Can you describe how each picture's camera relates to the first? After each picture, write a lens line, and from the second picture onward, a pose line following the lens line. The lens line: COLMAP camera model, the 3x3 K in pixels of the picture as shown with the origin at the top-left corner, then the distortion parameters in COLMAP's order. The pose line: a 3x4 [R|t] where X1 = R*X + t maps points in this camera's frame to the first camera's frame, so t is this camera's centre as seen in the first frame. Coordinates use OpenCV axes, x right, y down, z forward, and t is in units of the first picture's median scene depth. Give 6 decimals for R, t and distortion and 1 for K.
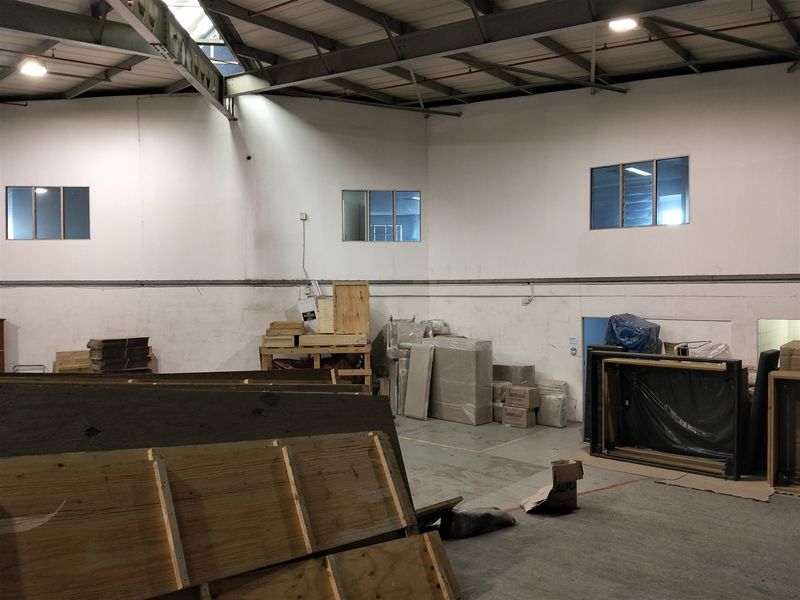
lens RADIAL K [[657.5, 0, 401.8], [0, 657.5, 304.3], [0, 0, 1]] dist [0.067048, -0.137828]
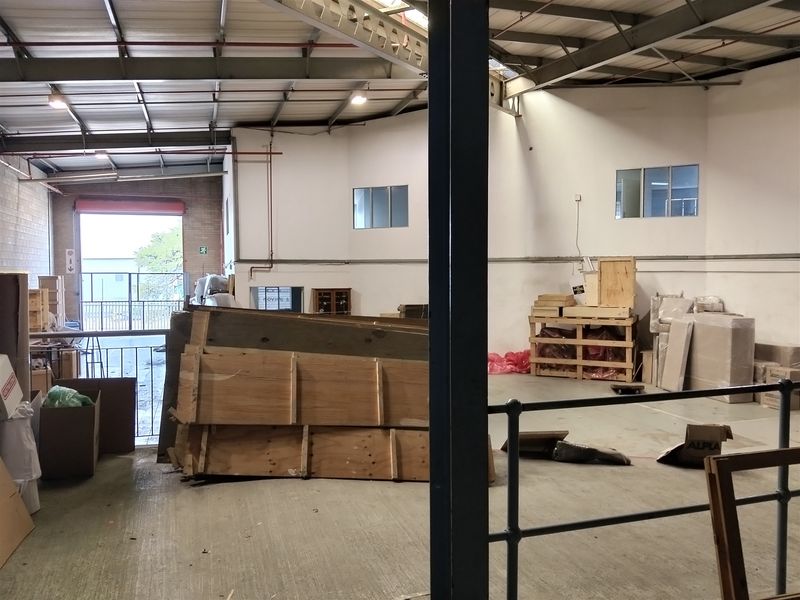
lens RADIAL K [[657.5, 0, 401.8], [0, 657.5, 304.3], [0, 0, 1]] dist [0.067048, -0.137828]
pose [[0.854038, 0.028908, -0.519407, 0.185248], [-0.010882, 0.999229, 0.037720, 0.003698], [0.520097, -0.026563, 0.853694, -0.087575]]
